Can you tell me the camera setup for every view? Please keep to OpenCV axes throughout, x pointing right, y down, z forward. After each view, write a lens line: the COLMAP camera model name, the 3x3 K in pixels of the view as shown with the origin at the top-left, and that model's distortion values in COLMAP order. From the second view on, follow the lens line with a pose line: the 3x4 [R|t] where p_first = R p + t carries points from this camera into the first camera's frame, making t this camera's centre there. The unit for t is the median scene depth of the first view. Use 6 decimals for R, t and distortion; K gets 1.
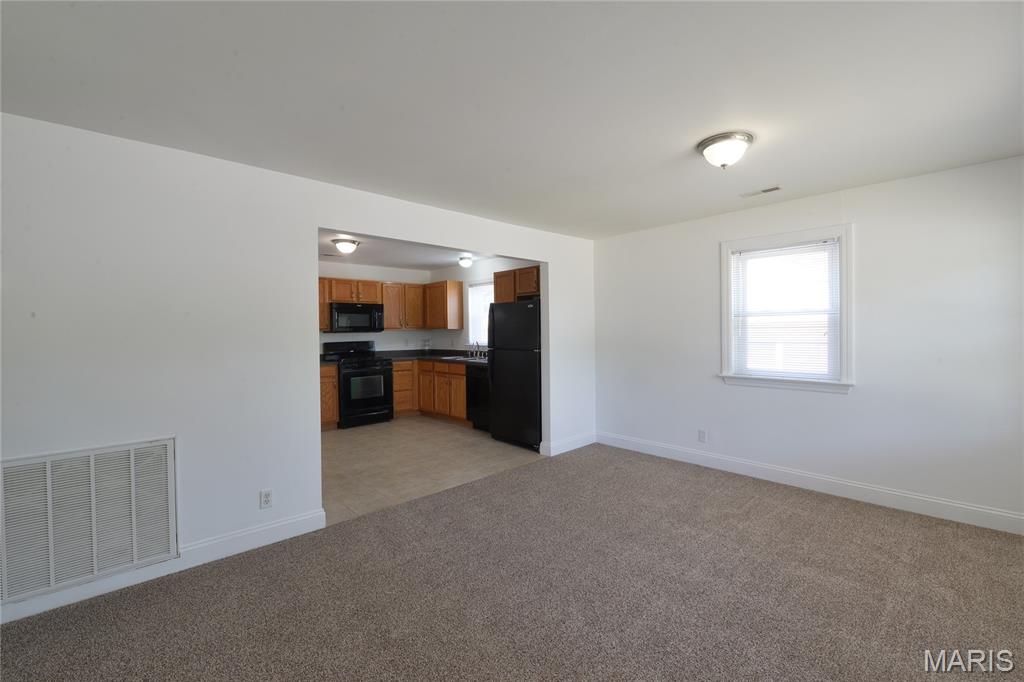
lens RADIAL K [[423.7, 0, 528.6], [0, 423.7, 334.7], [0, 0, 1]] dist [-0.013374, -0.002429]
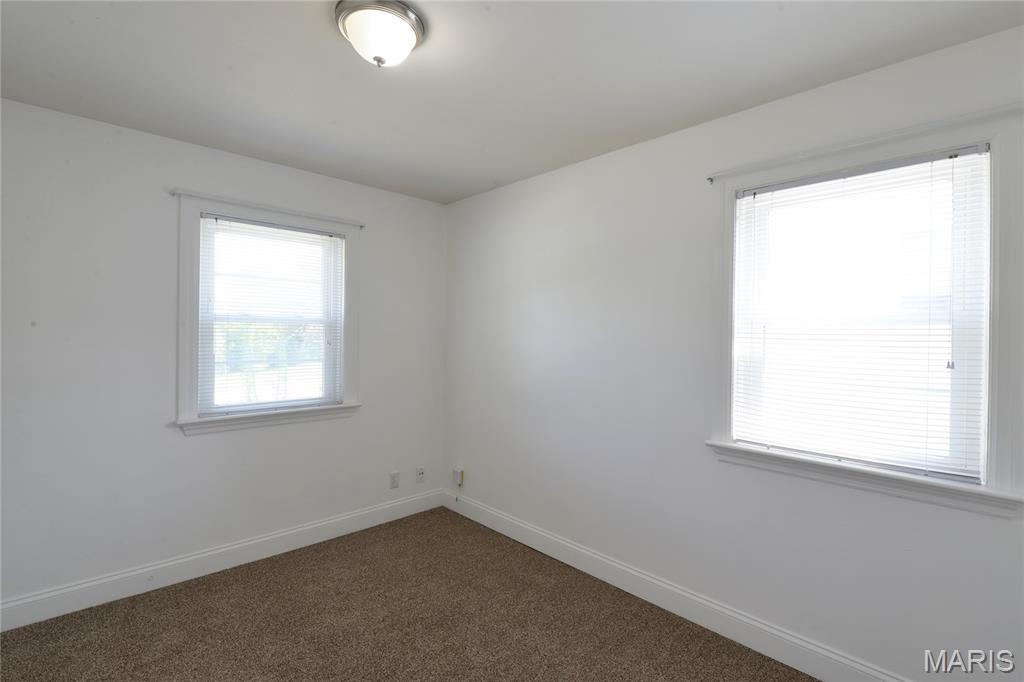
lens RADIAL K [[467.8, 0, 515.1], [0, 467.8, 342.7], [0, 0, 1]] dist [0.001855, 0.000121]
pose [[0.000928, 0.031114, 0.999515, -0.111742], [0.024714, 0.999210, -0.031128, 0.013259], [-0.999694, 0.024731, 0.000158, 0.351197]]
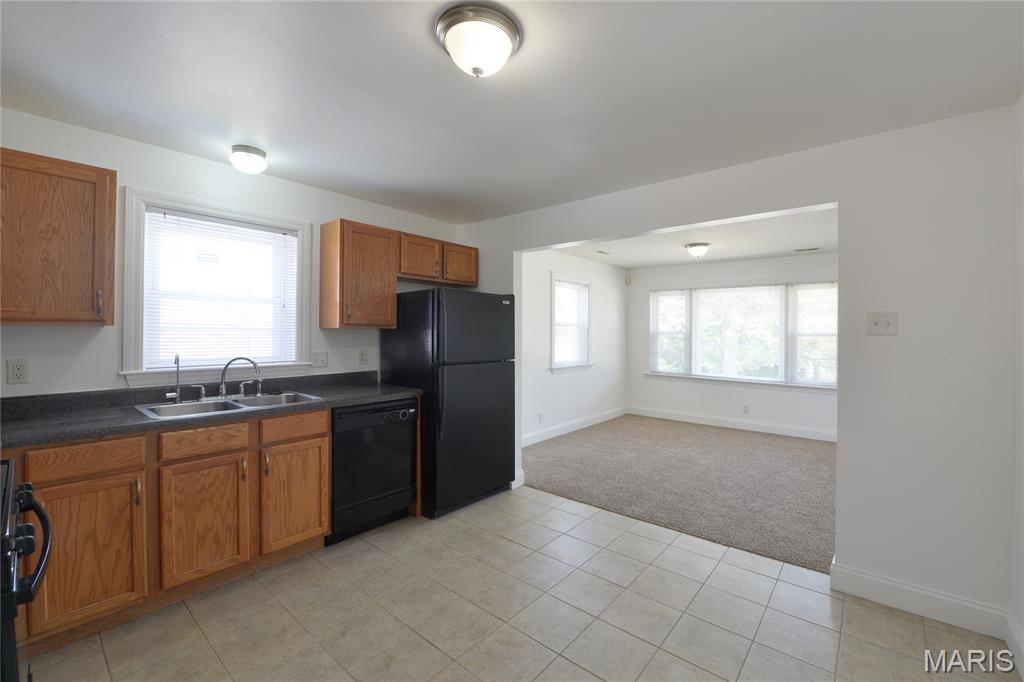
lens RADIAL K [[423.7, 0, 534.9], [0, 423.7, 331.8], [0, 0, 1]] dist [-0.013374, -0.002429]
pose [[-0.122765, 0.011537, 0.992369, -0.574986], [0.006036, 0.999923, -0.010879, -0.004282], [-0.992417, 0.004654, -0.122825, 0.784313]]
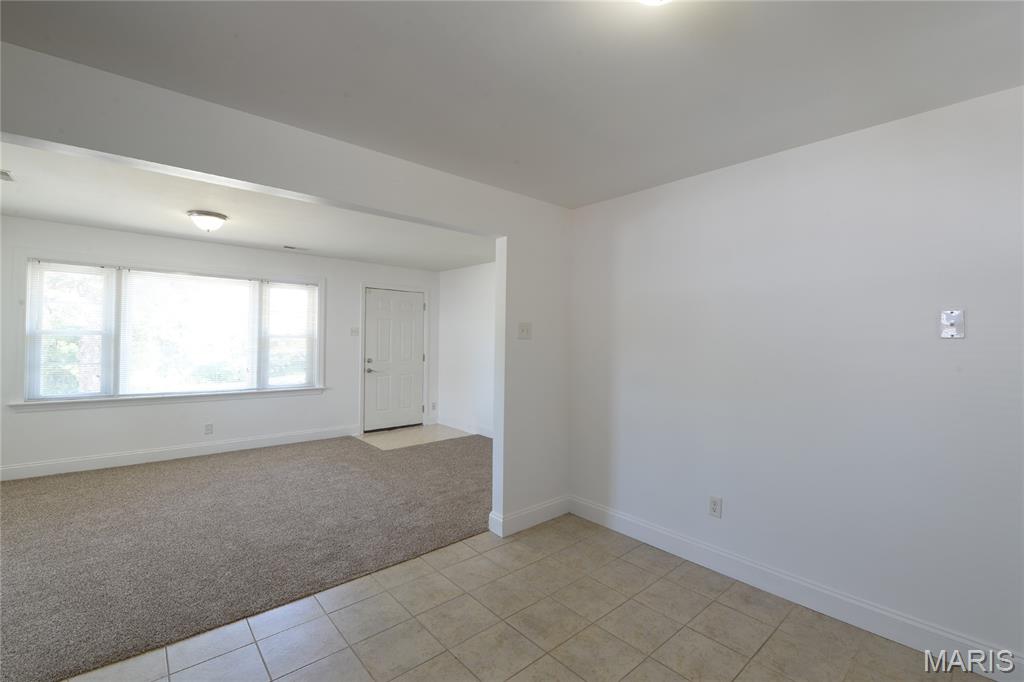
lens RADIAL K [[439.1, 0, 533.8], [0, 439.1, 329.1], [0, 0, 1]] dist [-0.020602, 0.000150]
pose [[-0.999586, 0.001853, 0.028726, -0.292872], [0.001612, 0.999963, -0.008408, -0.009912], [-0.028741, -0.008358, -0.999552, 0.967986]]
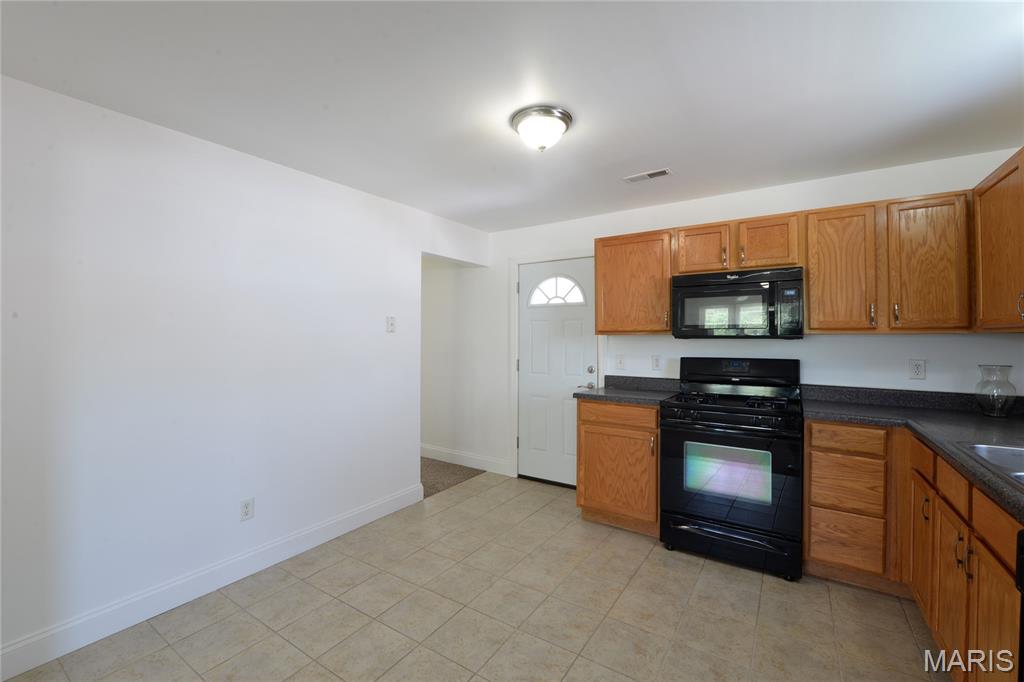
lens RADIAL K [[423.7, 0, 514.7], [0, 423.7, 333.5], [0, 0, 1]] dist [-0.013374, -0.002429]
pose [[0.216424, 0.006018, -0.976281, -0.024626], [-0.014139, 0.999895, 0.003030, -0.009228], [0.976197, 0.013148, 0.216486, 0.697103]]
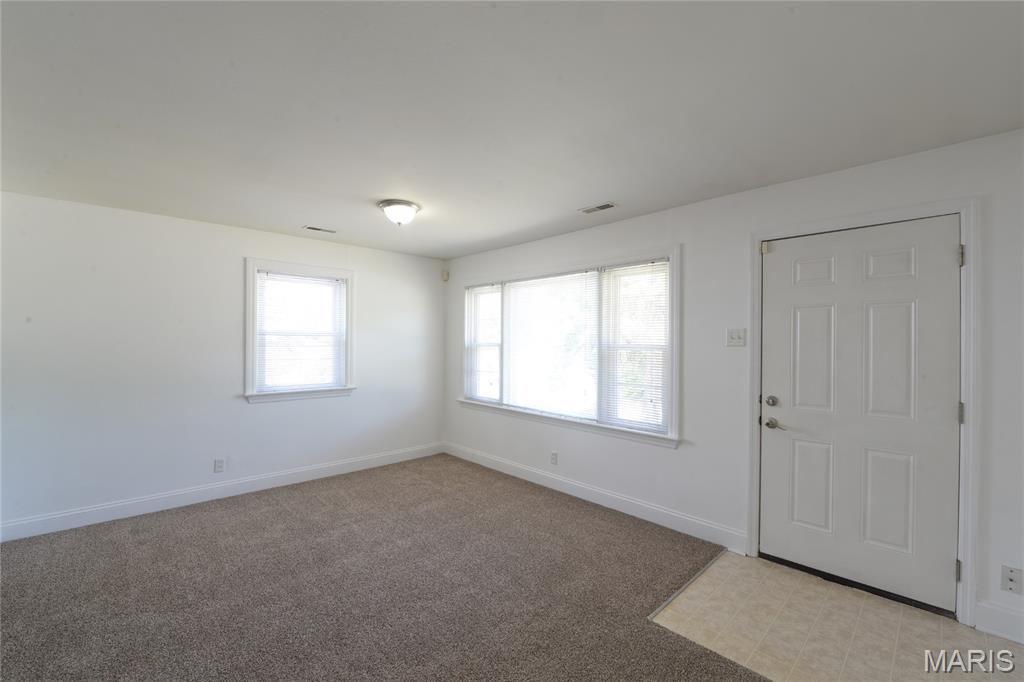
lens RADIAL K [[423.7, 0, 519.7], [0, 423.7, 340.7], [0, 0, 1]] dist [-0.013374, -0.002429]
pose [[0.004699, 0.019367, 0.999801, -0.325006], [0.007500, 0.999784, -0.019402, -0.002829], [-0.999961, 0.007590, 0.004553, 0.236121]]
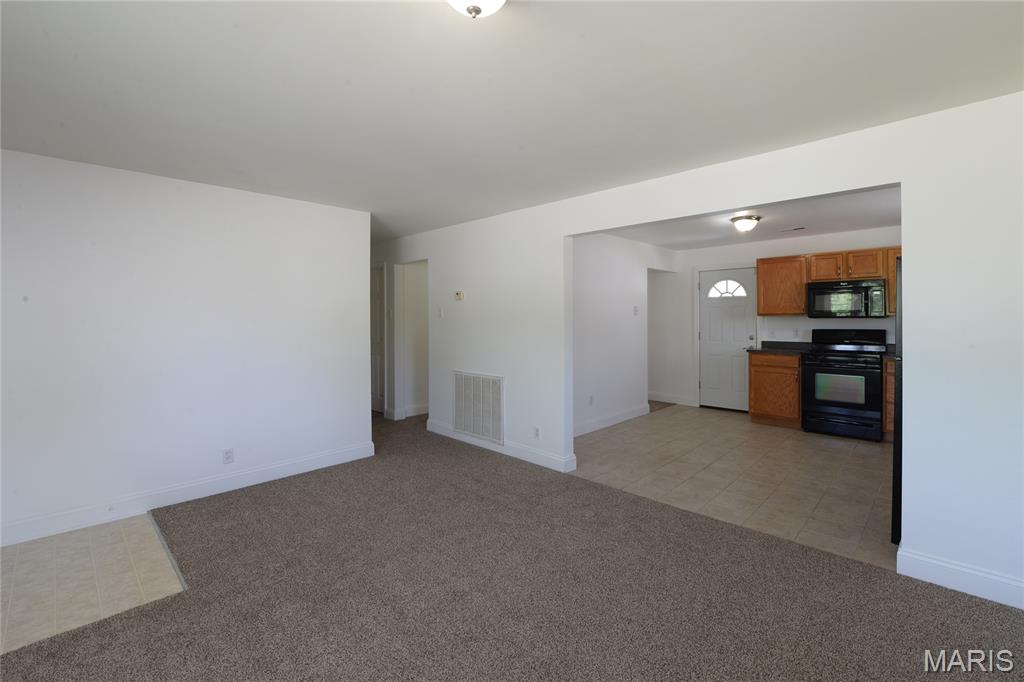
lens RADIAL K [[441.0, 0, 547.0], [0, 441.0, 318.6], [0, 0, 1]] dist [-0.006826, -0.000743]
pose [[0.061143, 0.013005, -0.998044, 0.389120], [-0.006778, 0.999897, 0.012614, -0.011000], [0.998106, 0.005993, 0.061225, 0.403814]]
